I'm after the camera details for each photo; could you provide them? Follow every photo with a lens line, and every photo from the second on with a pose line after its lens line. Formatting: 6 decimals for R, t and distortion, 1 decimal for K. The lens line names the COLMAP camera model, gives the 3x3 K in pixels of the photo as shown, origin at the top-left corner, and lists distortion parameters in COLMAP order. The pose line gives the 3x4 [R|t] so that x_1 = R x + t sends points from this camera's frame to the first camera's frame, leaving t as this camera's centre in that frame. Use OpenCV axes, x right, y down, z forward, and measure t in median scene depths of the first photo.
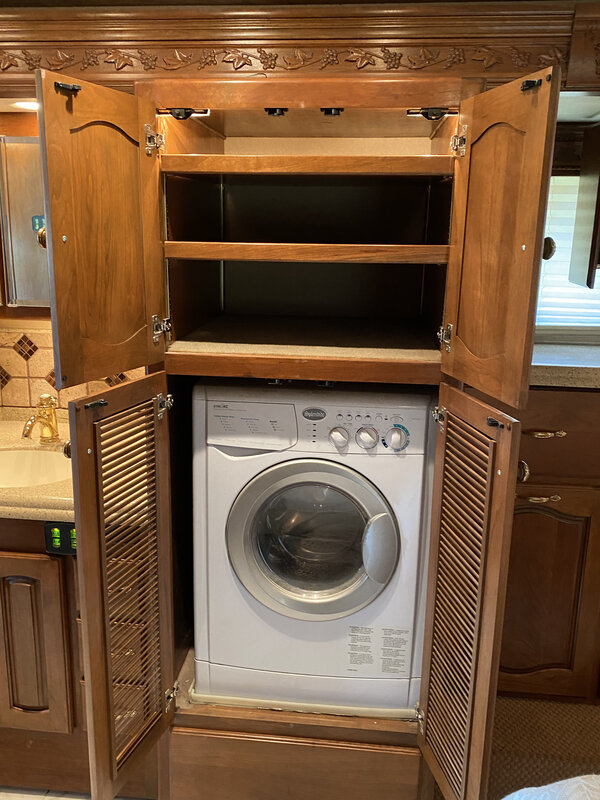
lens RADIAL K [[686.5, 0, 300.0], [0, 686.5, 400.0], [0, 0, 1]] dist [-0.014766, 0.002780]
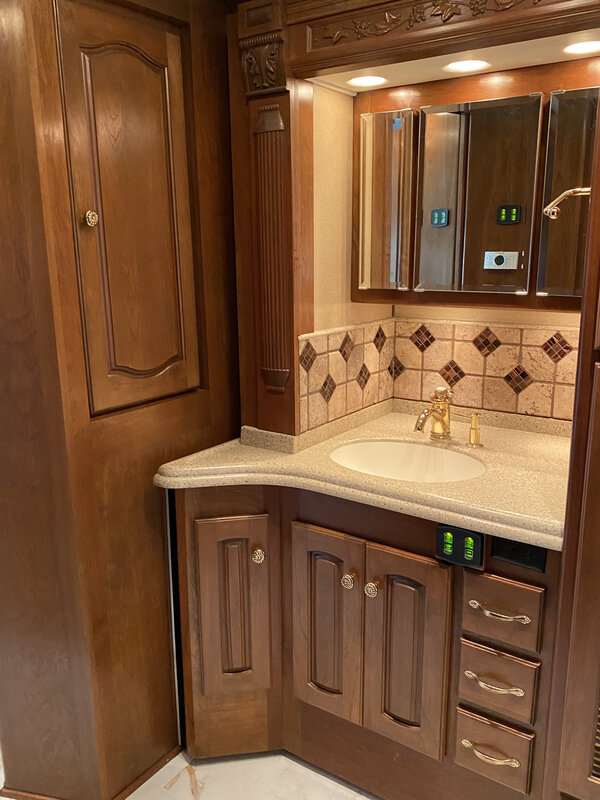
lens RADIAL K [[686.5, 0, 300.0], [0, 686.5, 400.0], [0, 0, 1]] dist [-0.014766, 0.002780]
pose [[0.866756, 0.080464, -0.492198, -0.075279], [-0.087489, 0.996127, 0.008779, 0.017626], [0.490998, 0.035452, 0.870439, 0.088253]]
